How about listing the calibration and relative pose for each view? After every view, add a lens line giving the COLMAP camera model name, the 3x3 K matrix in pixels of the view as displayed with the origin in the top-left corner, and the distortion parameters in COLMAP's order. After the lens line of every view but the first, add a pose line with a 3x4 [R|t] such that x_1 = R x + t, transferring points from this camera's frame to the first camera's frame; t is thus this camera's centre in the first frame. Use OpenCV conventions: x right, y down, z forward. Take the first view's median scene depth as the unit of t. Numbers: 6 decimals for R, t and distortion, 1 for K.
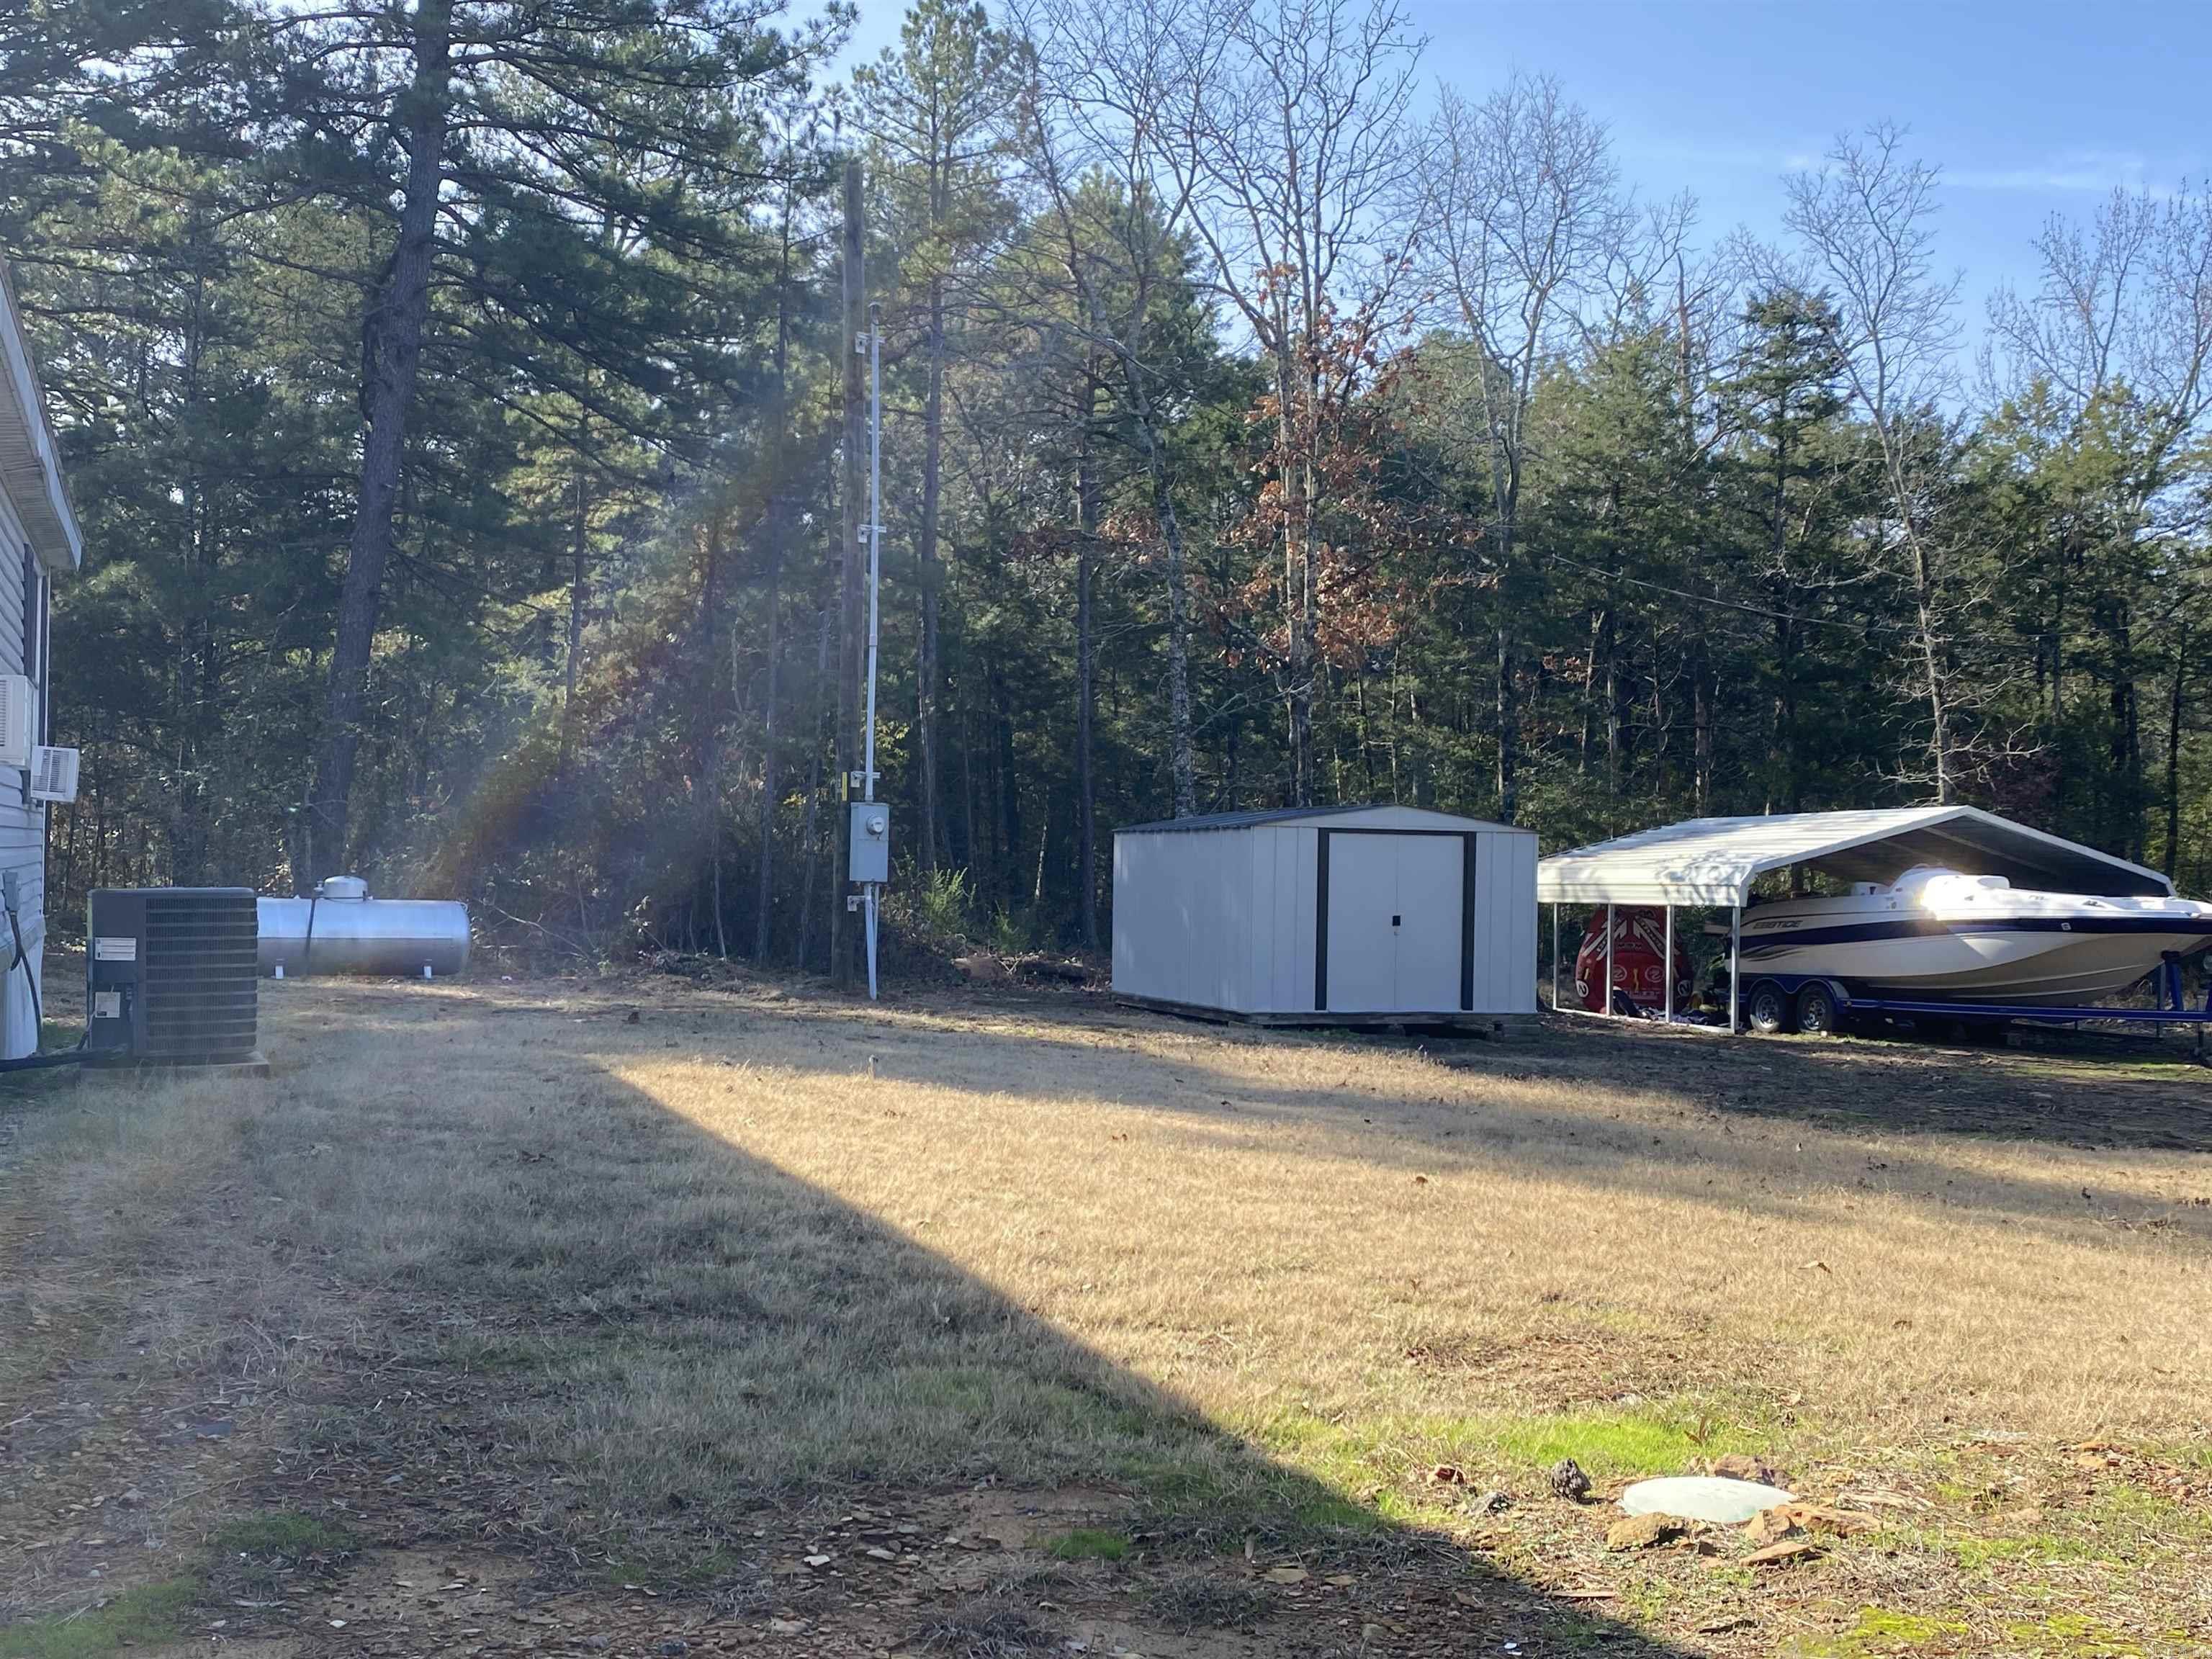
lens RADIAL K [[2331.5, 0, 1111.8], [0, 2331.5, 847.6], [0, 0, 1]] dist [0.028552, 0.000000]
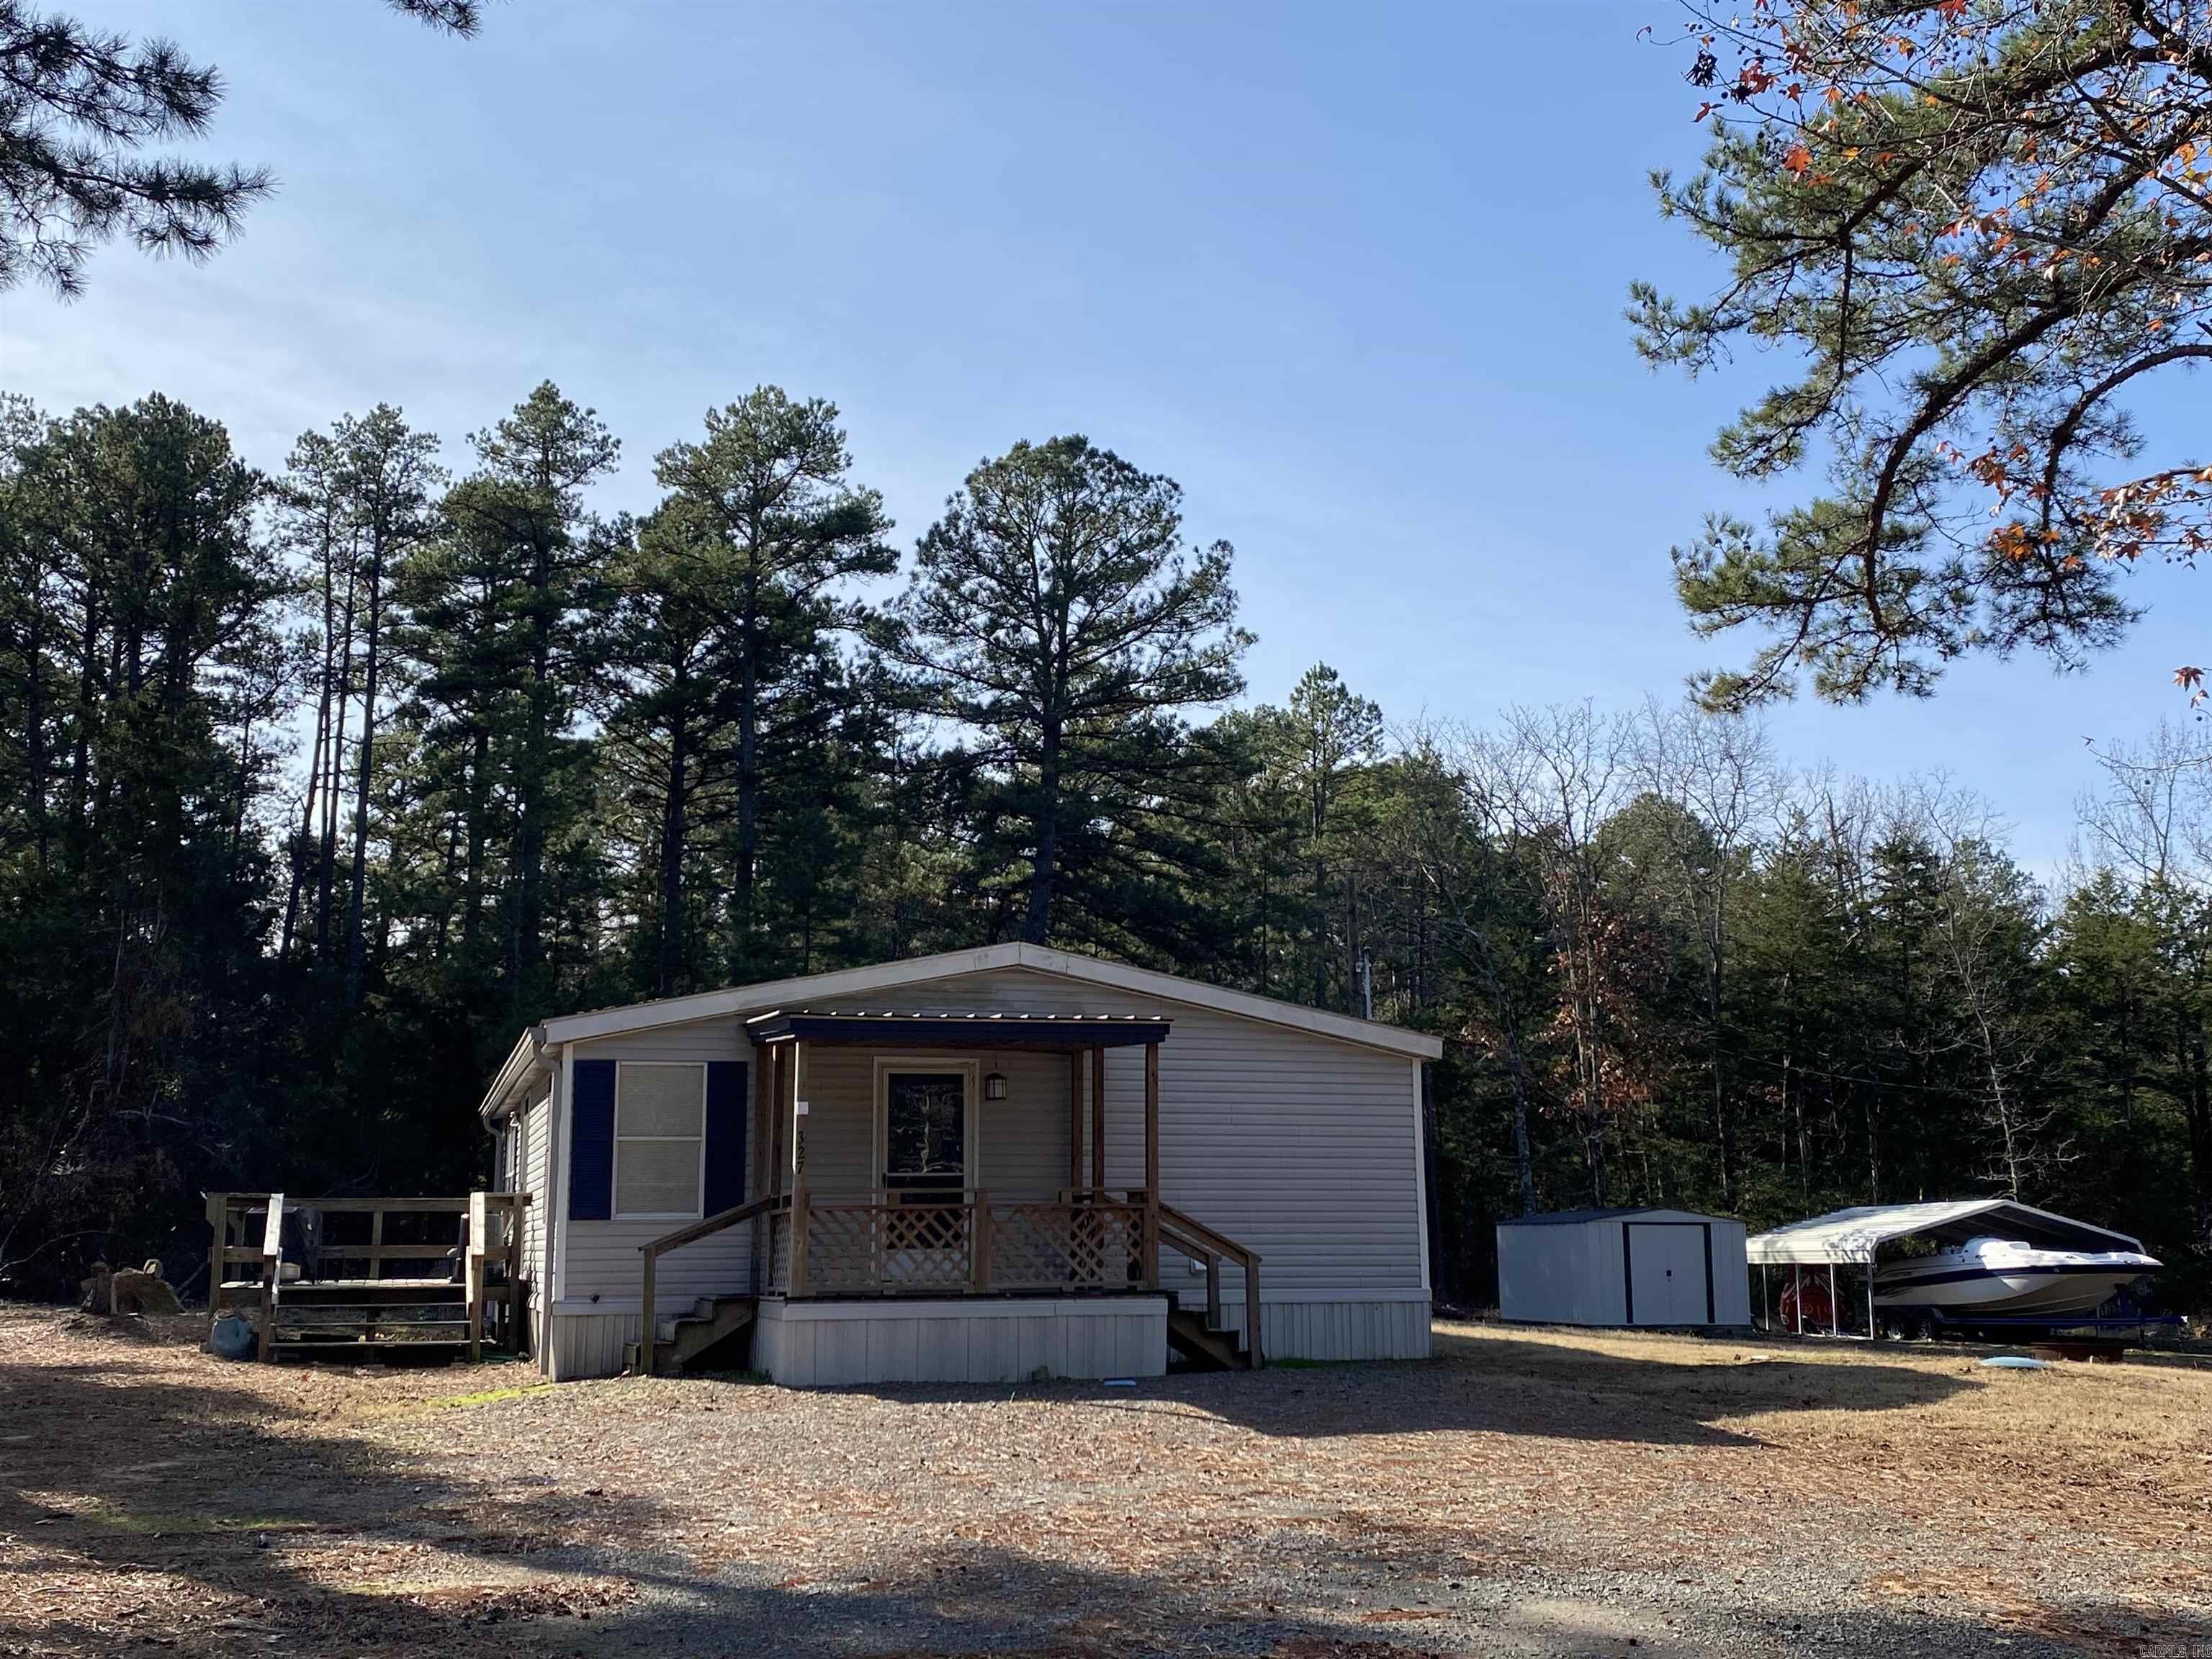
lens RADIAL K [[2331.5, 0, 1087.2], [0, 2331.5, 813.8], [0, 0, 1]] dist [0.028552, 0.000000]
pose [[0.994599, -0.040353, -0.095628, -0.106708], [0.022966, 0.984054, -0.176383, -0.007772], [0.101220, 0.173235, 0.979665, -0.680913]]
